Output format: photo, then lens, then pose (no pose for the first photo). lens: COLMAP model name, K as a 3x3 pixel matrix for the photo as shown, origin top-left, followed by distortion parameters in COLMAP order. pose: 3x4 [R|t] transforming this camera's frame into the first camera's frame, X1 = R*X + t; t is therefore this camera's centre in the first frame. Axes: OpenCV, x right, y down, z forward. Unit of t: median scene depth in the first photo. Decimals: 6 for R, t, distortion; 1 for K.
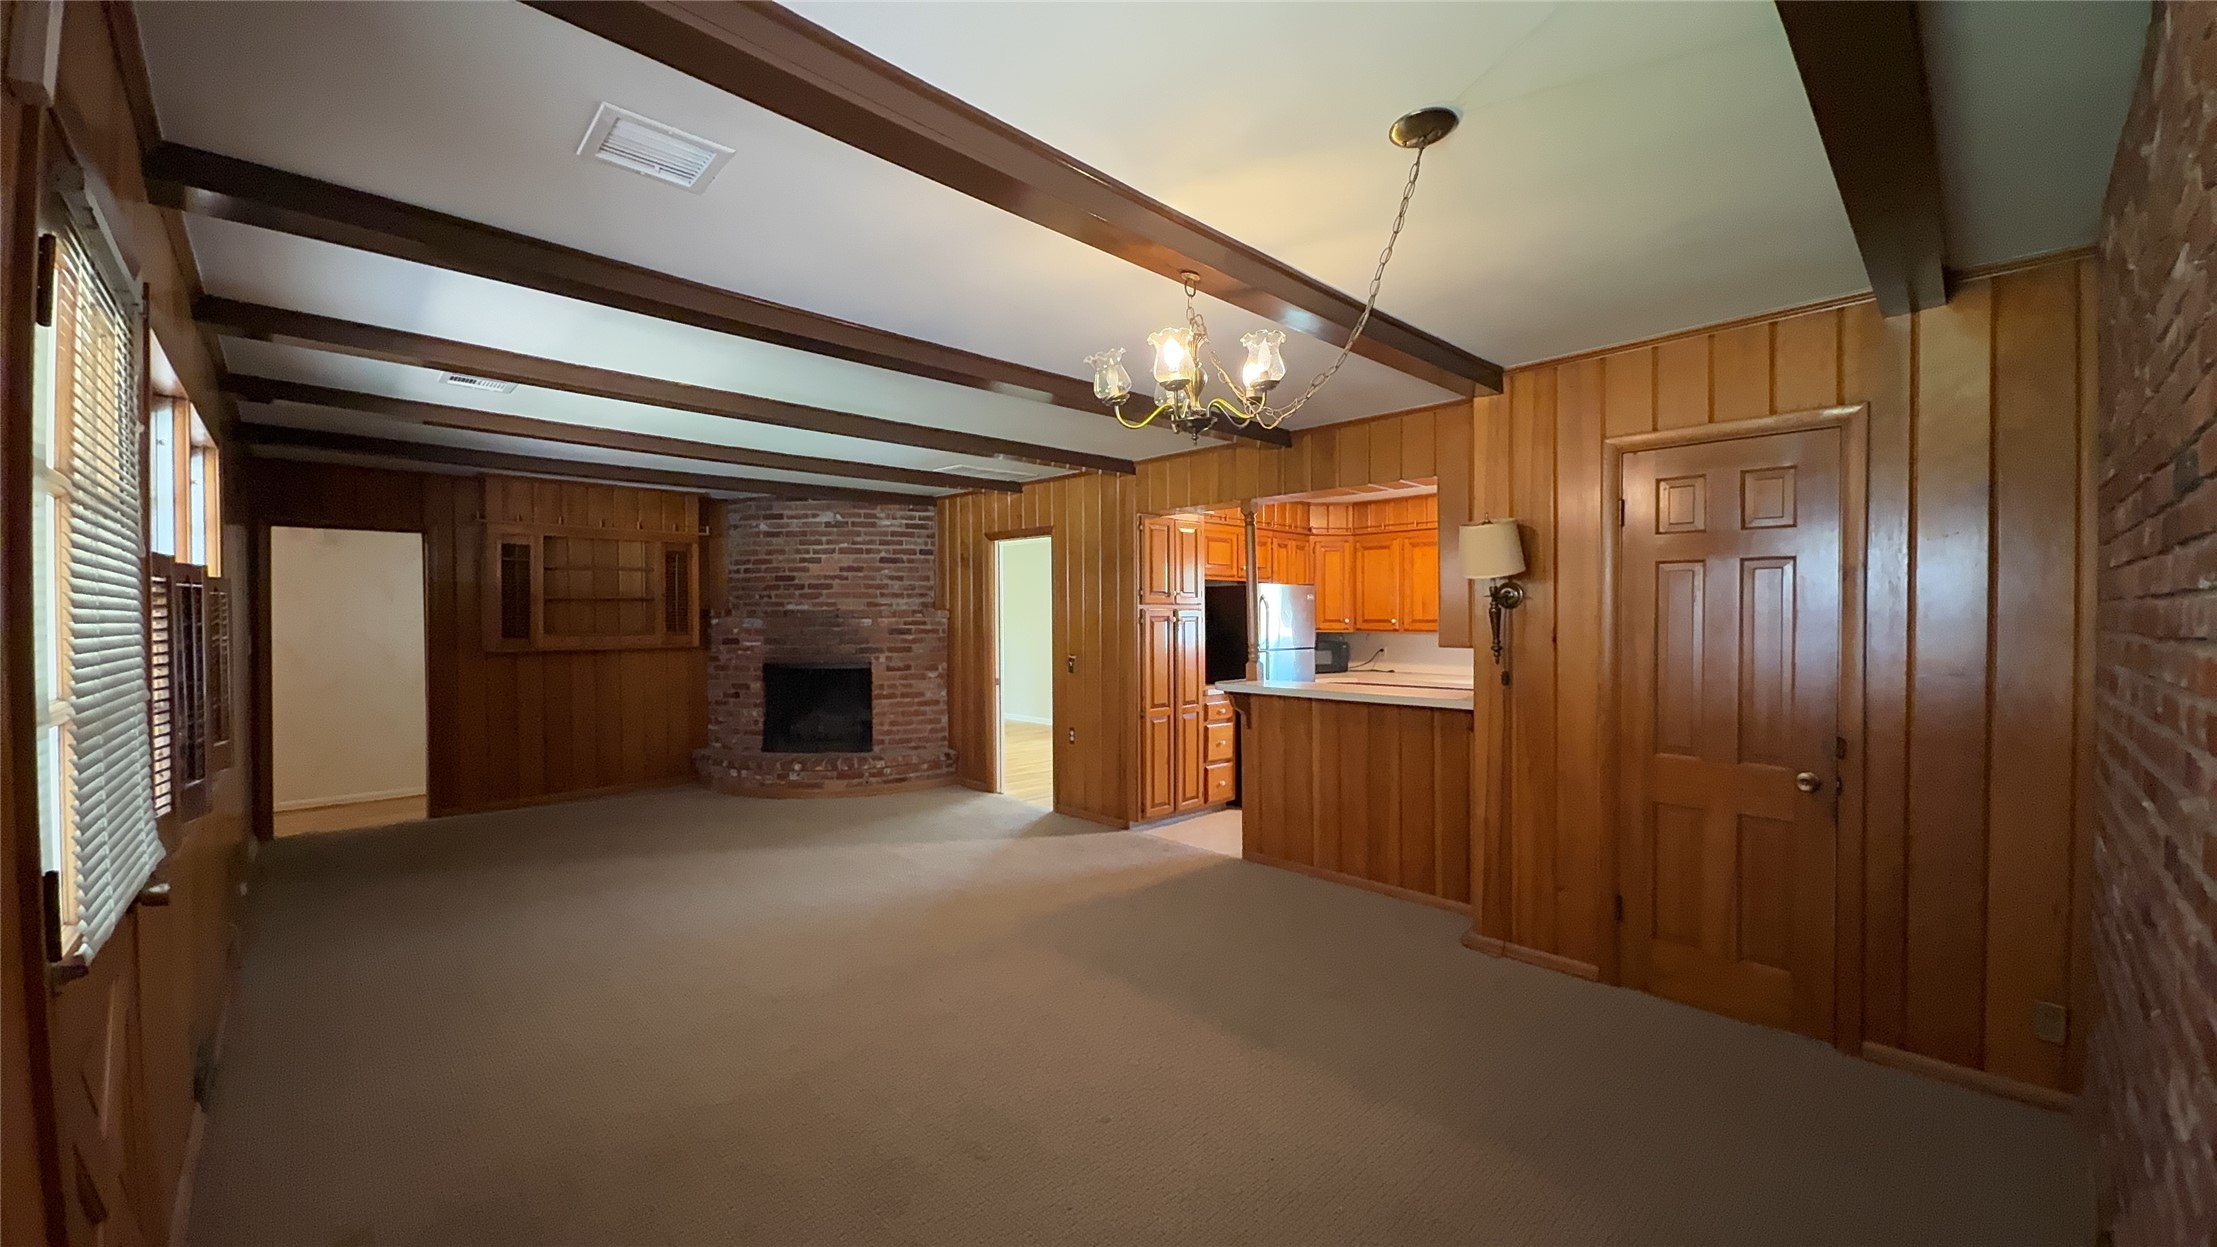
lens RADIAL K [[836.2, 0, 1108.5], [0, 836.2, 623.5], [0, 0, 1]] dist [-0.000118, 0.000110]
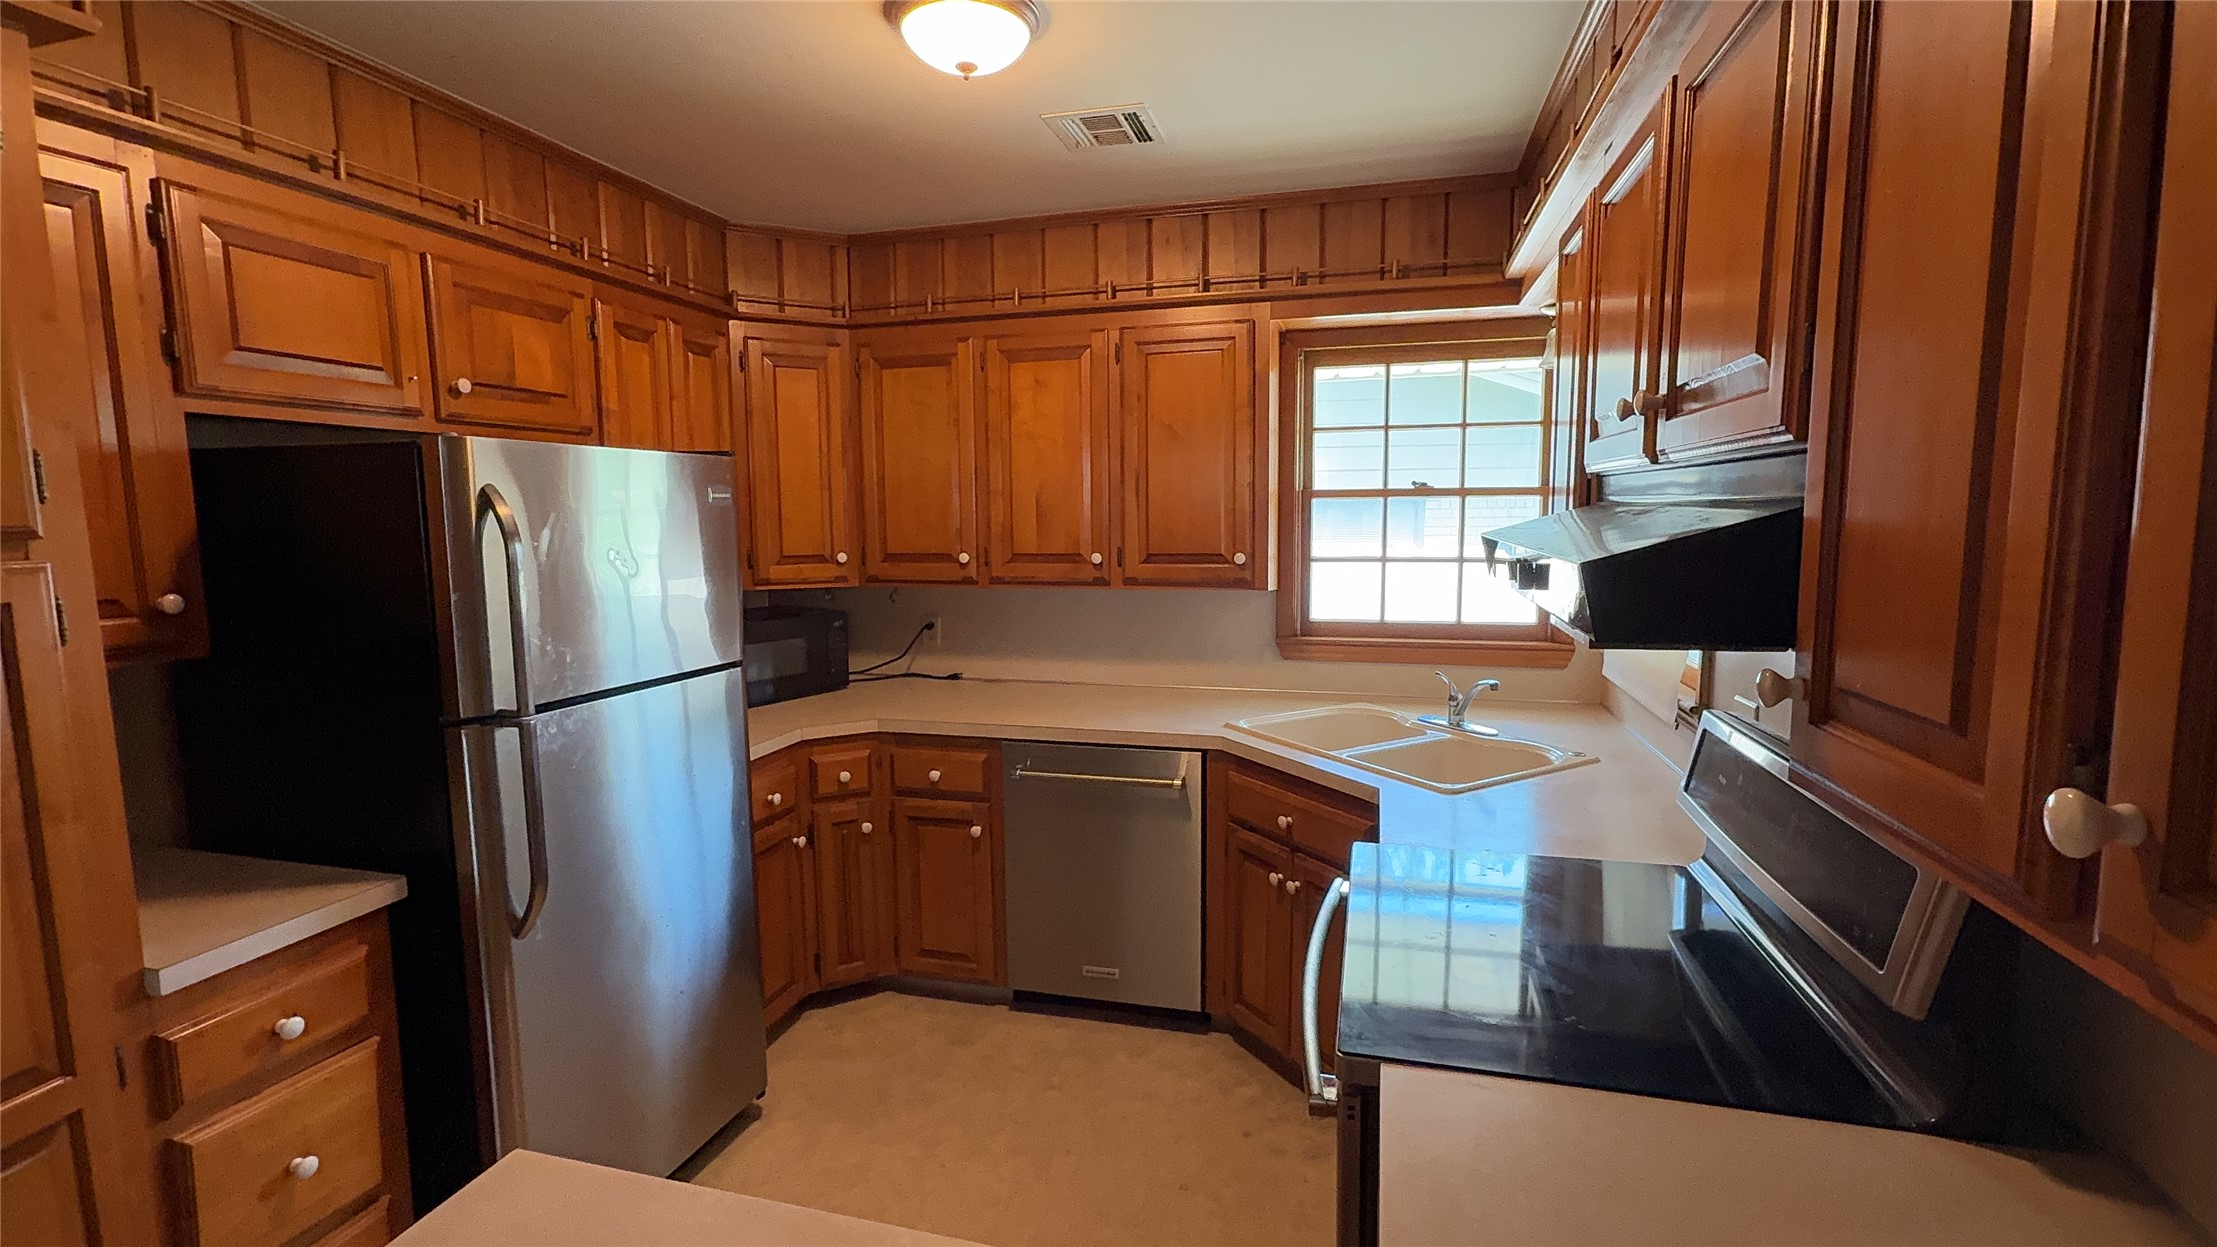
lens RADIAL K [[1008.3, 0, 1108.5], [0, 1008.3, 623.5], [0, 0, 1]] dist [-0.000534, -0.000032]
pose [[0.860011, -0.060692, 0.506654, 0.161182], [0.008621, 0.994488, 0.104495, -0.020665], [-0.510203, -0.085499, 0.855794, 0.564106]]
